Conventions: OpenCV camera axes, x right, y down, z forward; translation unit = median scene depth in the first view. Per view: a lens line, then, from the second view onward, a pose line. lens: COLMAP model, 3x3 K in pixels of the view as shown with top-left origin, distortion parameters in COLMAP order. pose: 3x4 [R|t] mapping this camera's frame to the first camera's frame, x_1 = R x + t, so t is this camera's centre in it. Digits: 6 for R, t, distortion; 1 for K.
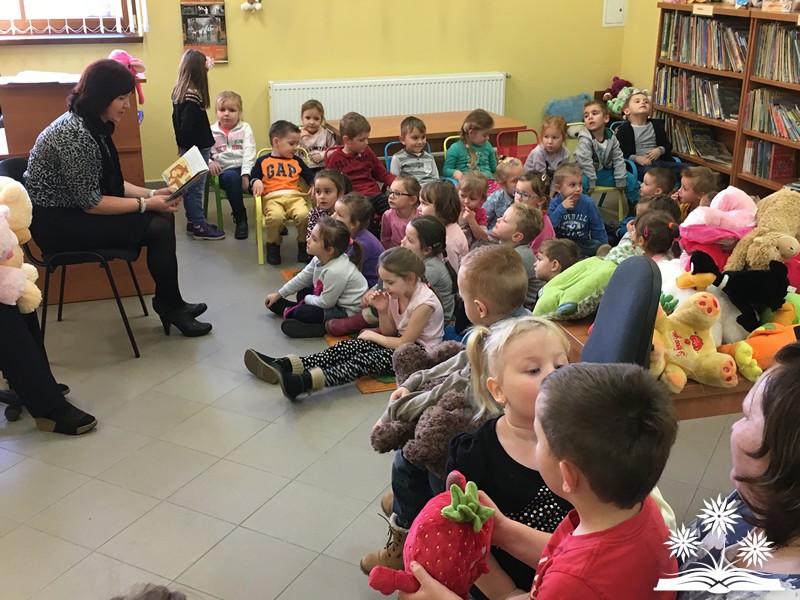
lens RADIAL K [[926.0, 0, 397.9], [0, 926.0, 296.8], [0, 0, 1]] dist [0.071490, -0.096360]
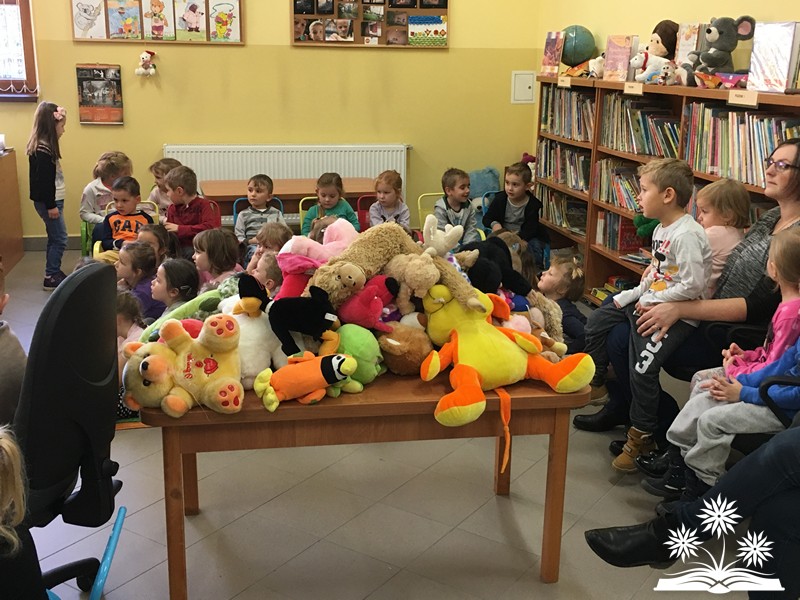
lens RADIAL K [[926.0, 0, 397.9], [0, 926.0, 296.8], [0, 0, 1]] dist [0.071490, -0.096360]
pose [[0.995300, 0.041674, -0.087416, 0.227353], [-0.050234, 0.993905, -0.098133, 0.024035], [0.082794, 0.102063, 0.991327, 0.027372]]
